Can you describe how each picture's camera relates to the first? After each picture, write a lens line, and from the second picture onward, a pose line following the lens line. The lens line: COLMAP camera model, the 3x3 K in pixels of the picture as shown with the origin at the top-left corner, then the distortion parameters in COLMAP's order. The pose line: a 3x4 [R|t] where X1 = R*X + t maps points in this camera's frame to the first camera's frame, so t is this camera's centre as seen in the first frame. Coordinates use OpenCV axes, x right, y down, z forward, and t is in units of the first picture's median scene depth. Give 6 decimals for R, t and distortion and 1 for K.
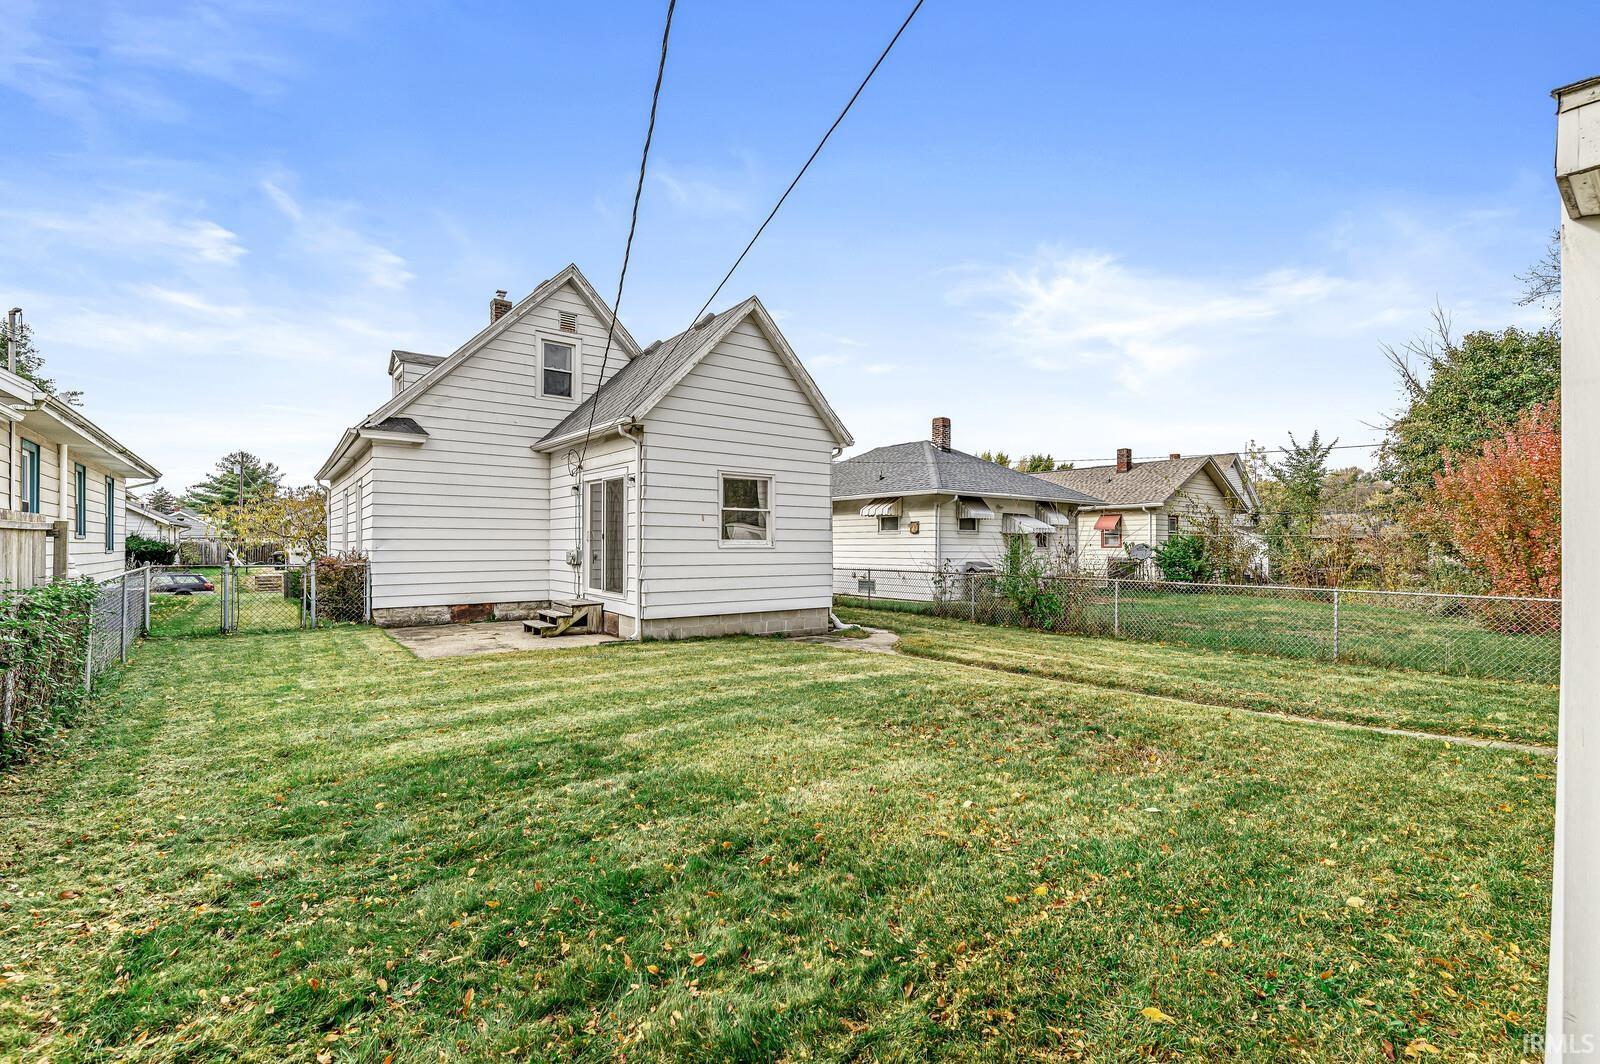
lens RADIAL K [[702.6, 0, 792.9], [0, 702.6, 543.2], [0, 0, 1]] dist [0.004081, -0.000460]
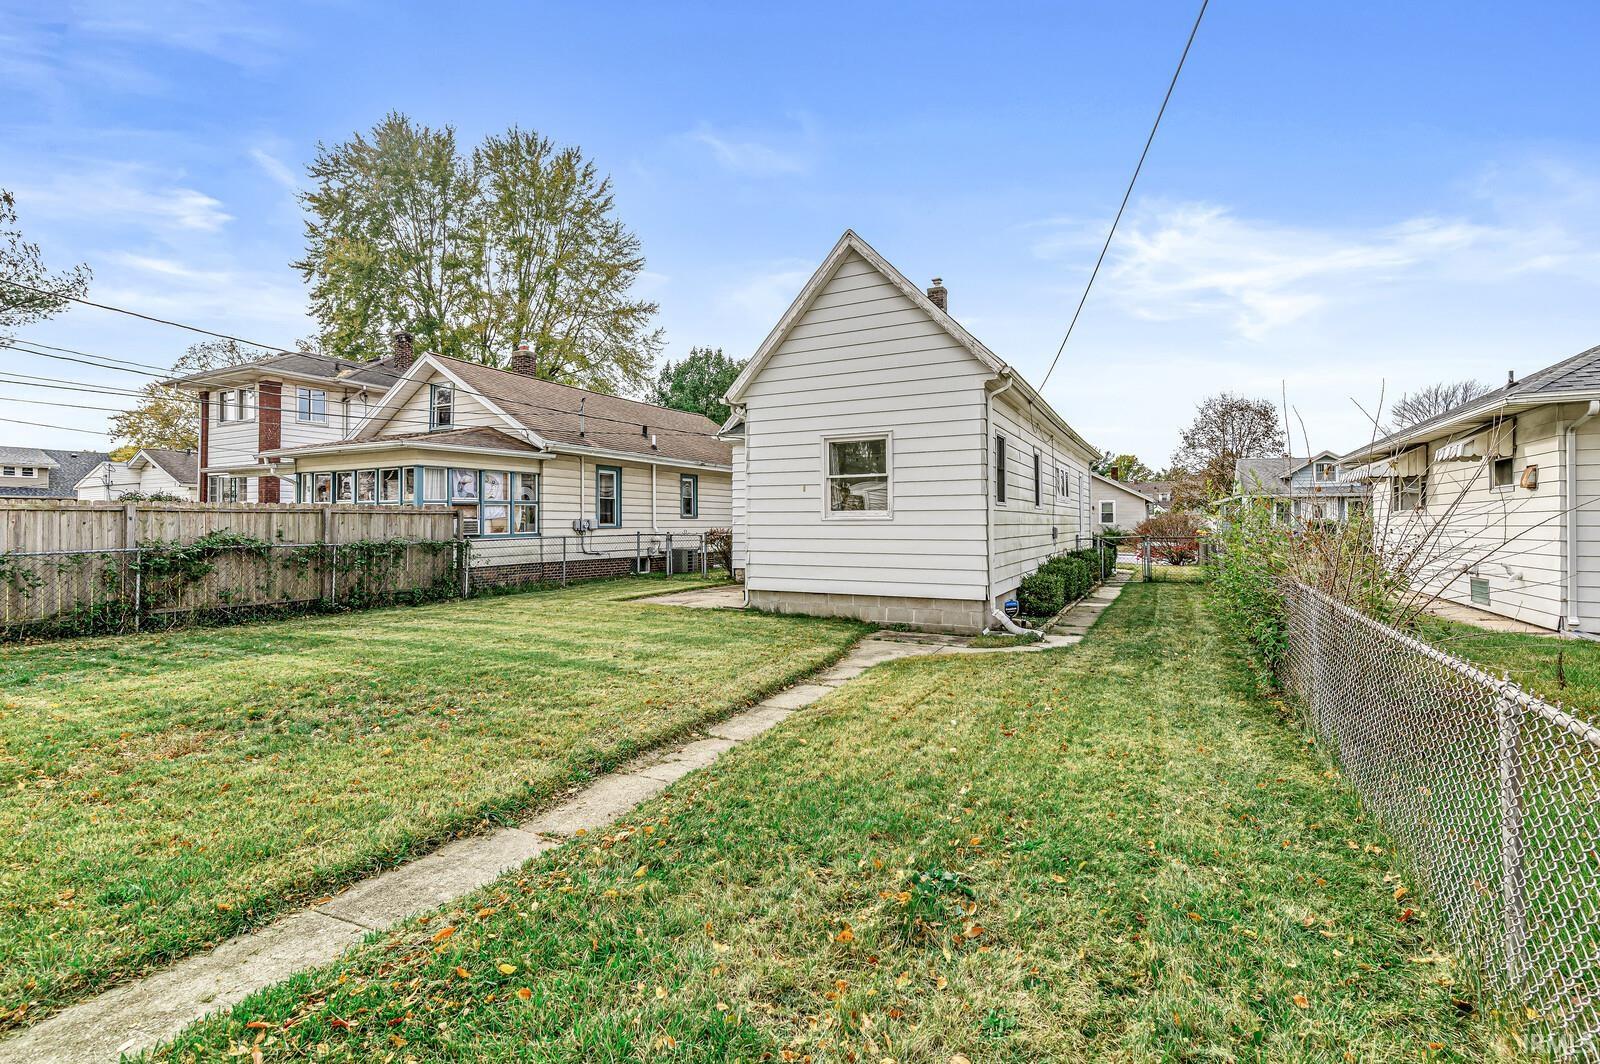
lens RADIAL K [[702.6, 0, 802.2], [0, 702.6, 528.6], [0, 0, 1]] dist [0.004081, -0.000460]
pose [[0.444374, 0.000428, -0.895841, 0.681096], [0.009898, 0.999937, 0.005388, 0.011441], [0.895787, -0.011261, 0.444341, 0.550109]]
